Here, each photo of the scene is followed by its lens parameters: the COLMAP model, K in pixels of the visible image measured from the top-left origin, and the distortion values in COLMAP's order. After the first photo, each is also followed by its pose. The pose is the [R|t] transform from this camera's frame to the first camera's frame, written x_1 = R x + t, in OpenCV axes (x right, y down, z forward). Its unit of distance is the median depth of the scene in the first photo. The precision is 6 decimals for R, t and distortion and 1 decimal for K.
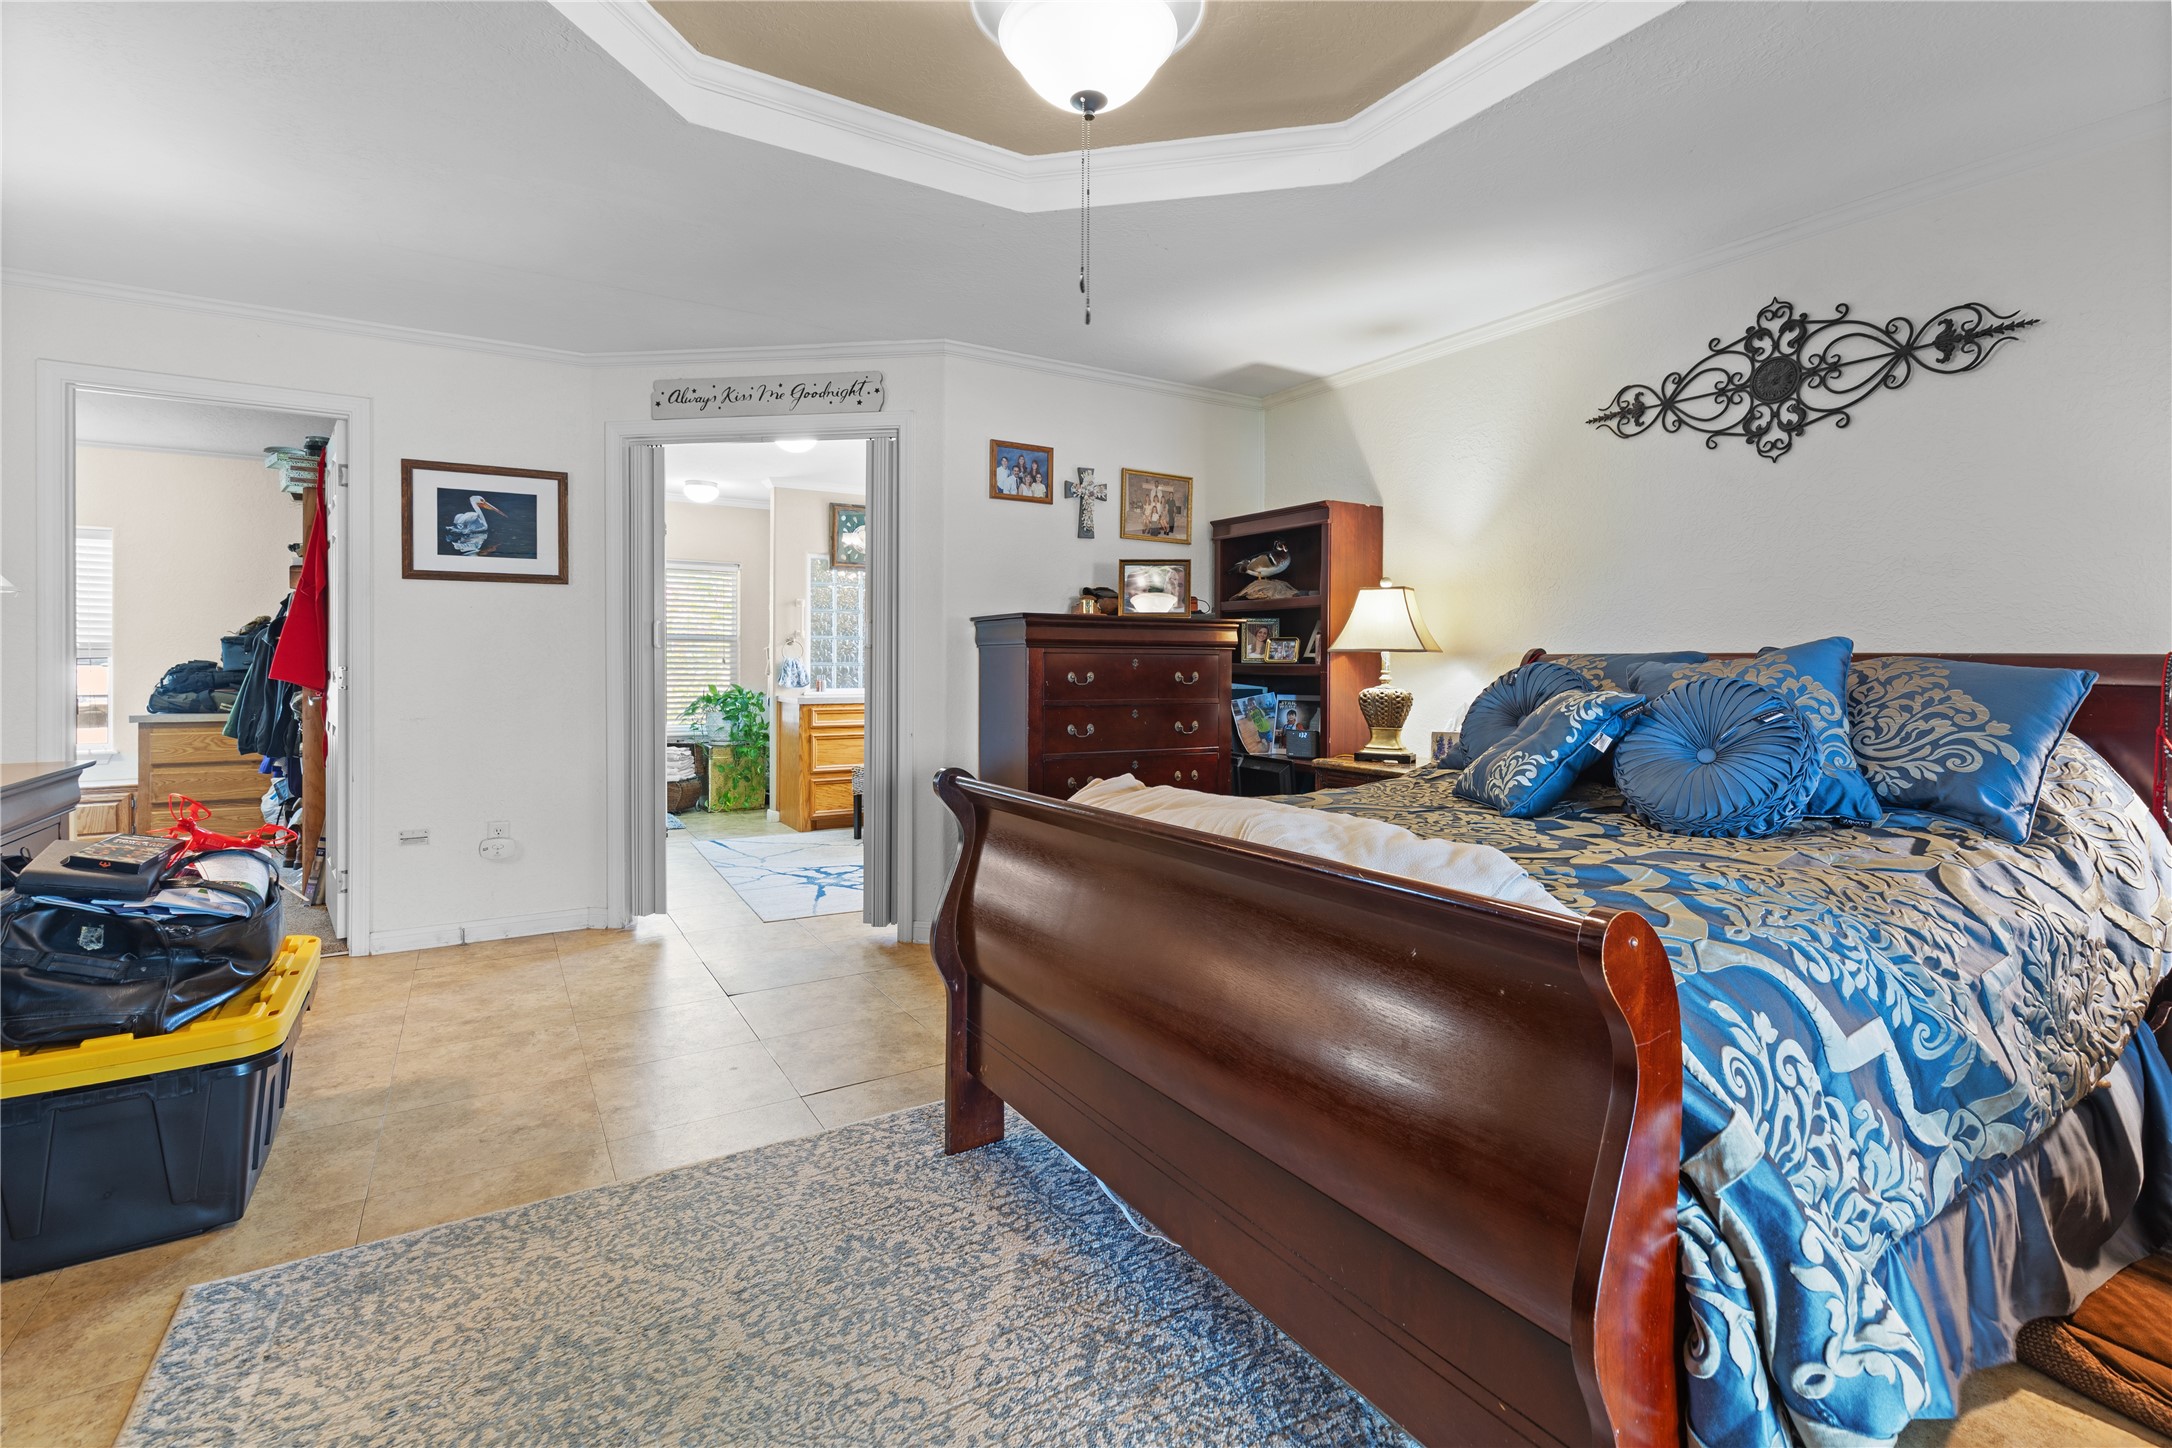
lens RADIAL K [[1005.8, 0, 1118.5], [0, 1005.8, 651.9], [0, 0, 1]] dist [-0.001607, -0.000546]
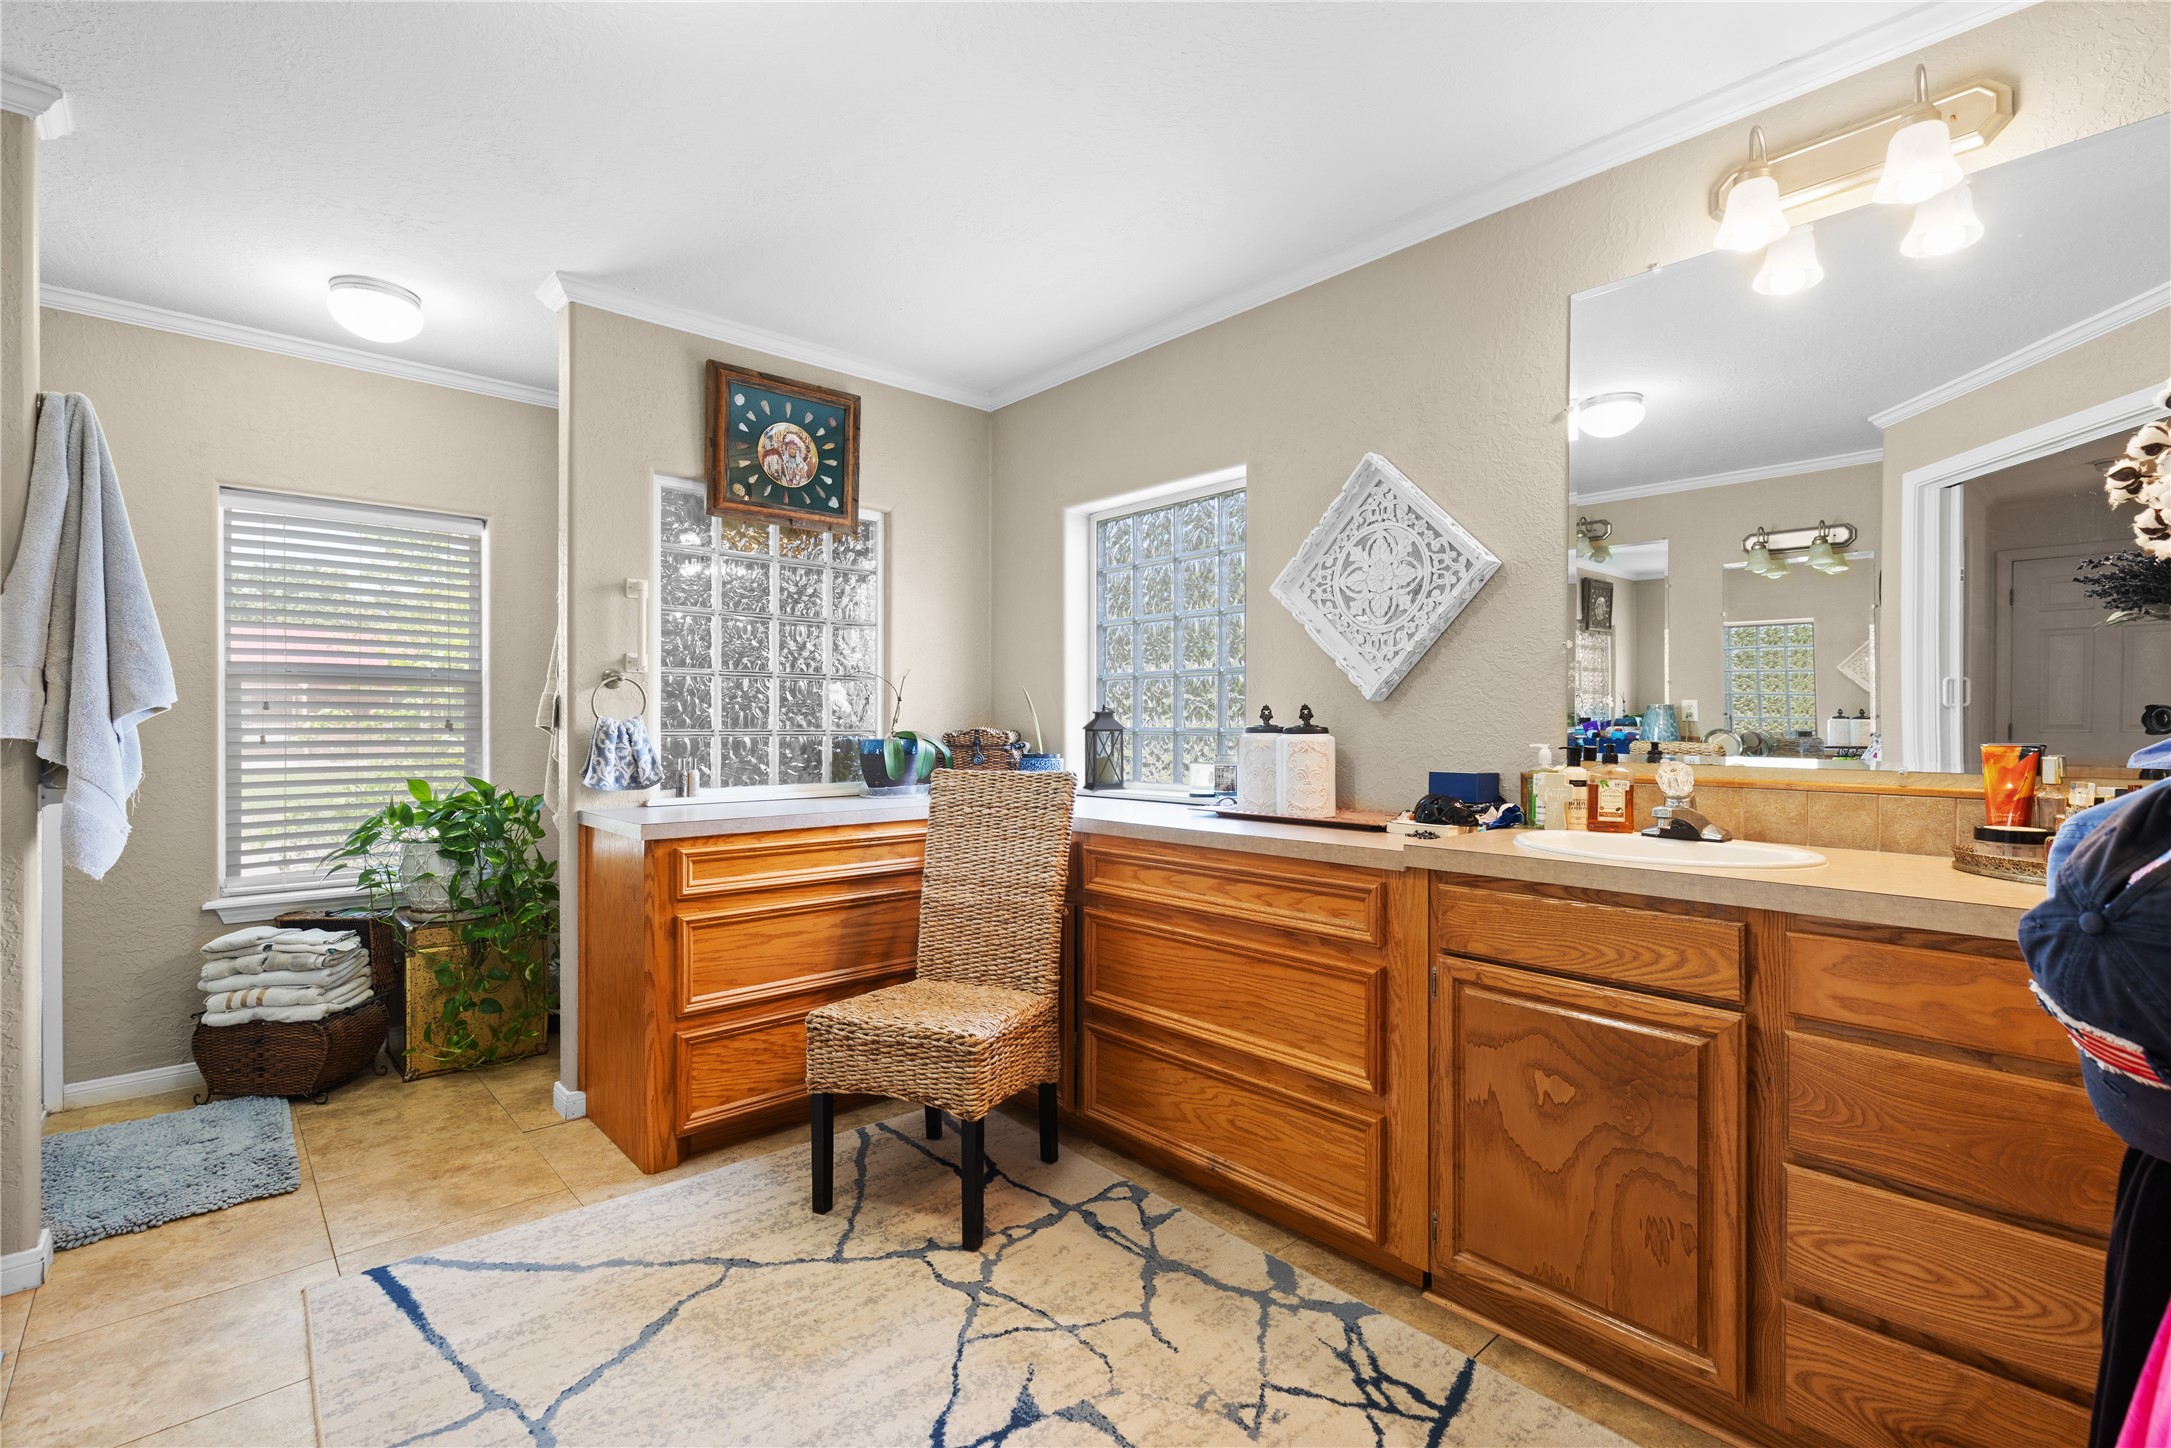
lens RADIAL K [[980.2, 0, 1099.1], [0, 980.2, 710.6], [0, 0, 1]] dist [-0.000687, -0.000548]
pose [[0.984219, -0.004172, 0.176904, -0.194744], [0.004639, 0.999987, -0.002224, 0.004318], [-0.176892, 0.003010, 0.984226, 0.550535]]
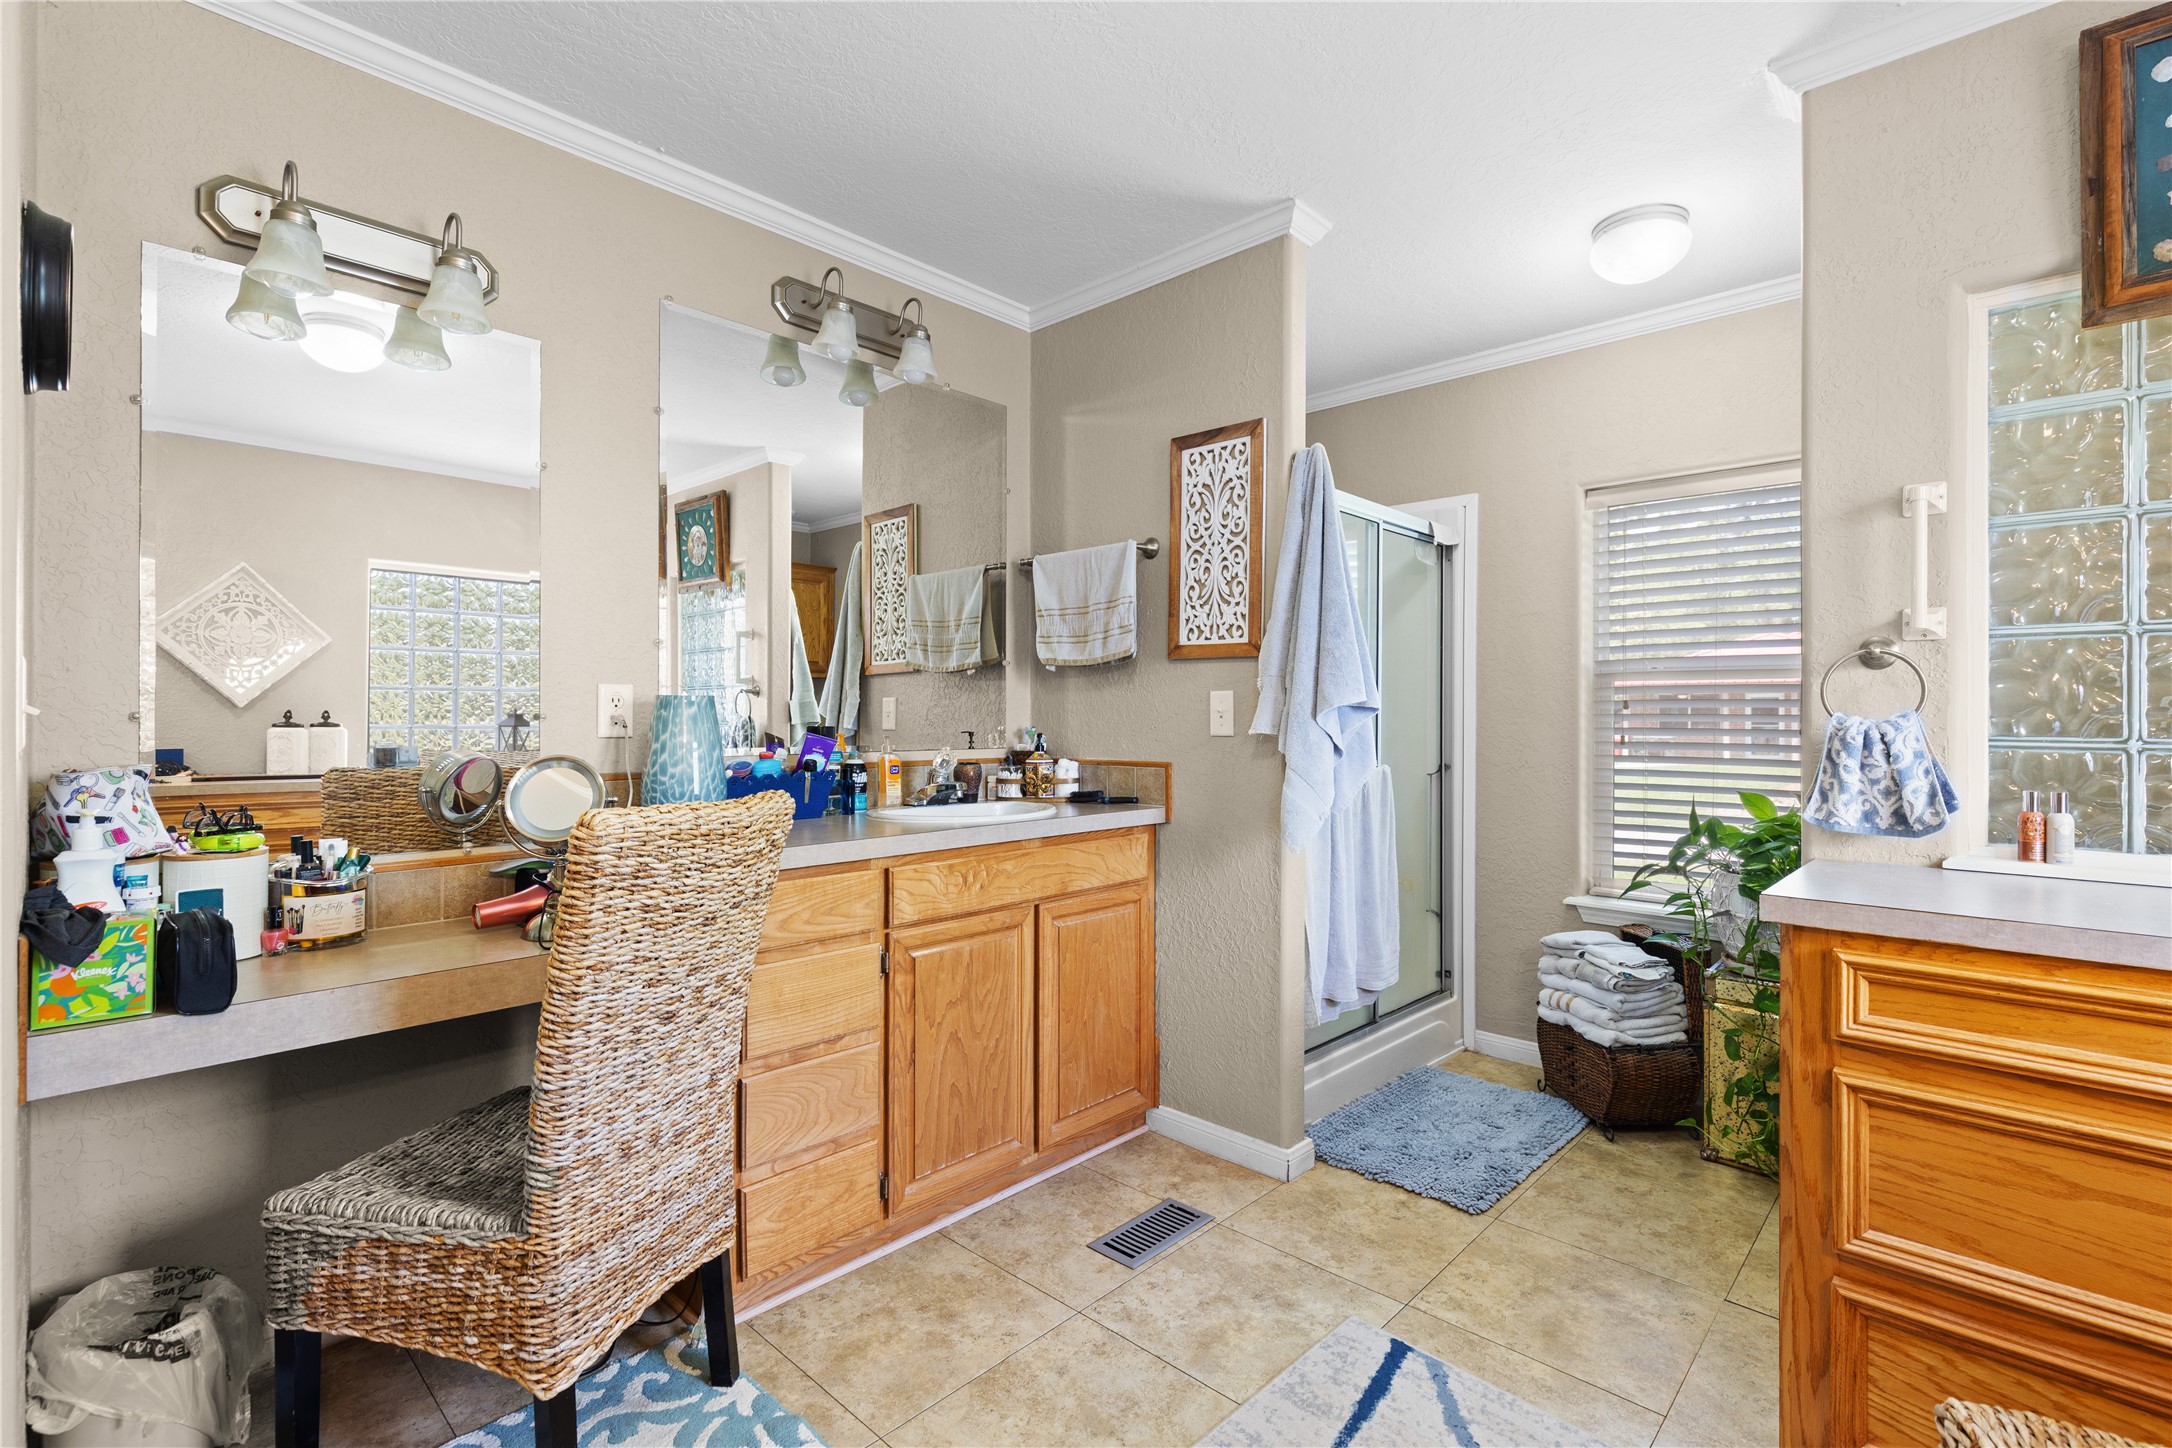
lens RADIAL K [[980.7, 0, 1099.6], [0, 980.7, 710.6], [0, 0, 1]] dist [-0.000687, -0.000548]
pose [[0.251276, -0.013333, -0.967824, -0.129492], [0.005794, 0.999908, -0.012271, 0.005887], [0.967898, -0.002524, 0.251330, 0.725167]]
